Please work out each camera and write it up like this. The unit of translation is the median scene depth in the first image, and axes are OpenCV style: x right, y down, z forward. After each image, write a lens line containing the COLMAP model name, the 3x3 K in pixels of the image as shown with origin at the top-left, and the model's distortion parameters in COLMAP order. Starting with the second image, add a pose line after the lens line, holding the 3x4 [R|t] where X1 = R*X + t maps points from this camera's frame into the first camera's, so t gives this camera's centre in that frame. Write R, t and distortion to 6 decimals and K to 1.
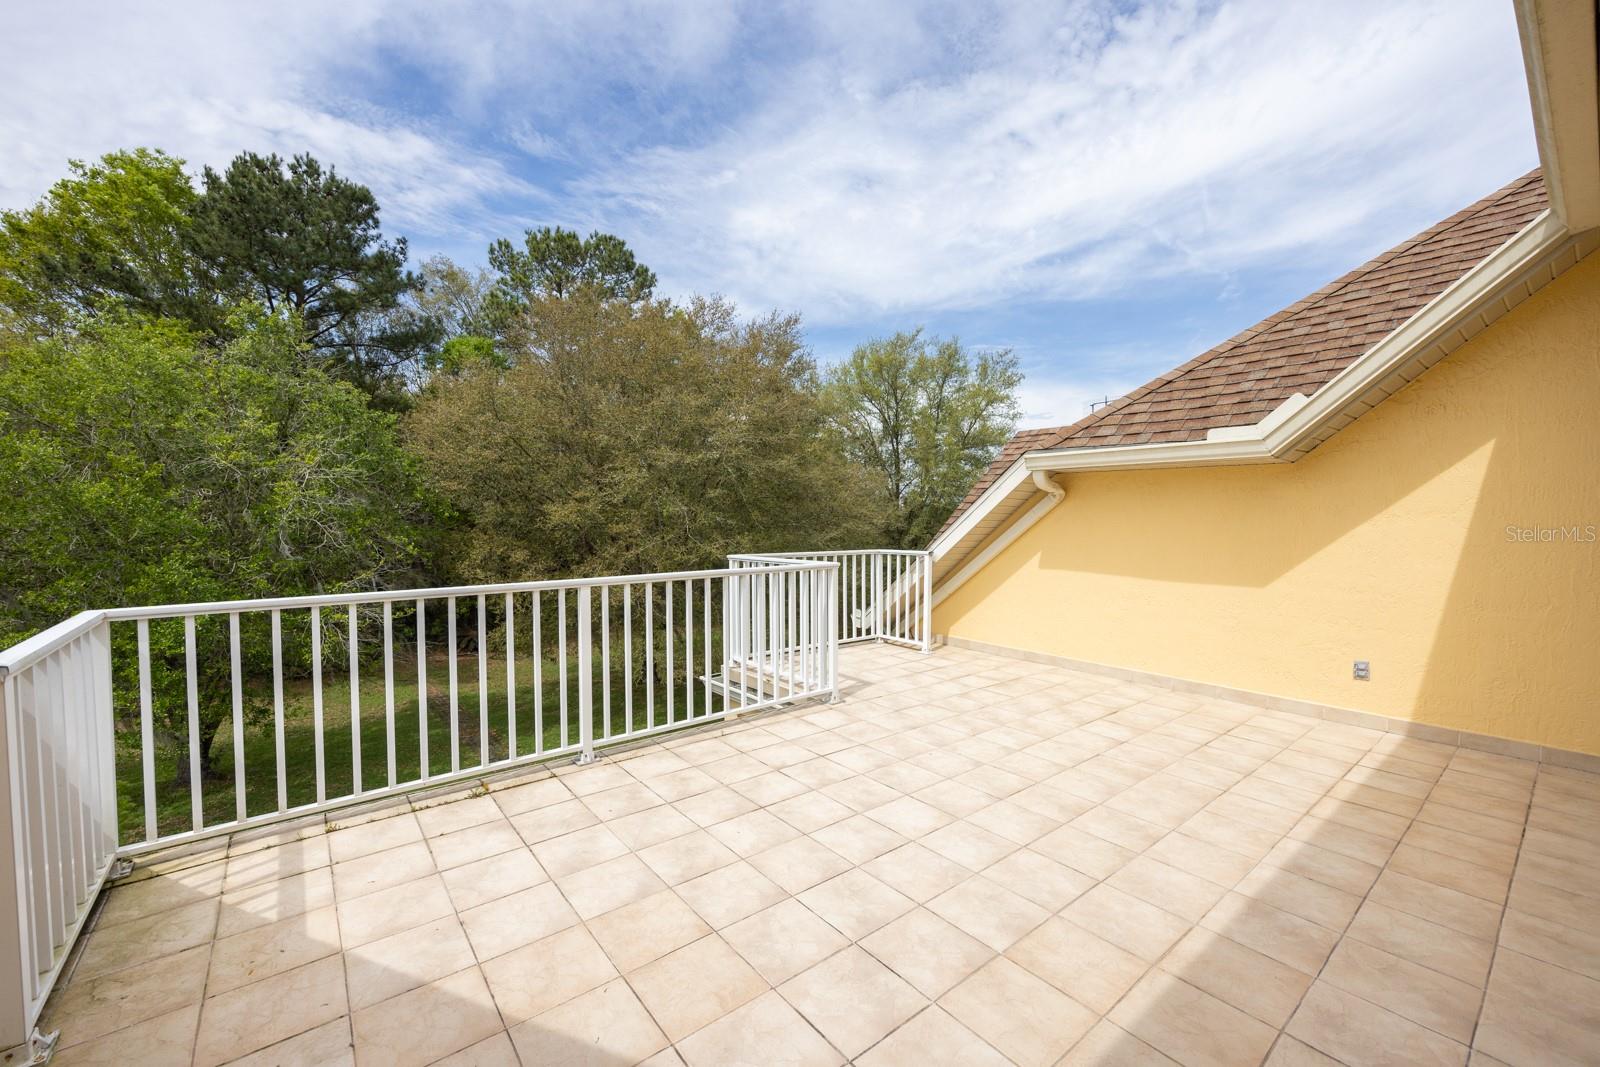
lens RADIAL K [[655.2, 0, 808.8], [0, 655.2, 537.7], [0, 0, 1]] dist [-0.003105, 0.001026]
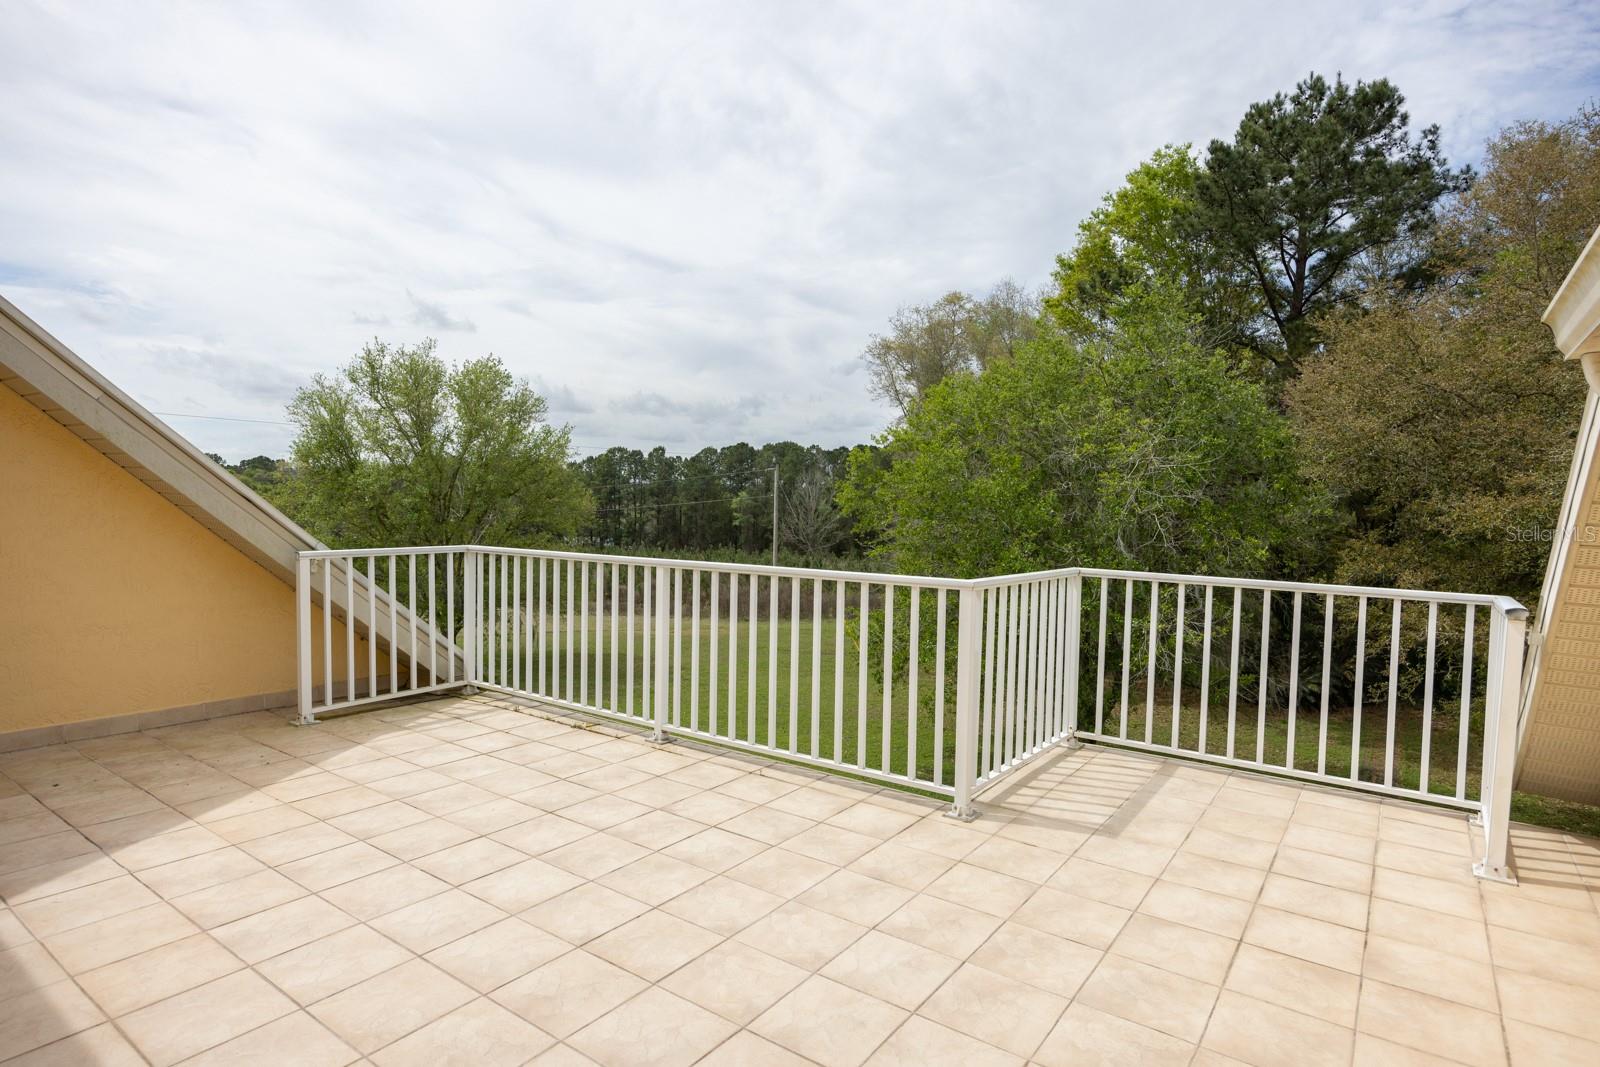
lens RADIAL K [[870.4, 0, 801.9], [0, 870.4, 539.2], [0, 0, 1]] dist [-0.009947, 0.000780]
pose [[0.250854, 0.044862, -0.966985, 0.993884], [-0.054134, 0.998012, 0.032258, -0.022078], [0.966510, 0.044255, 0.252784, 0.862548]]
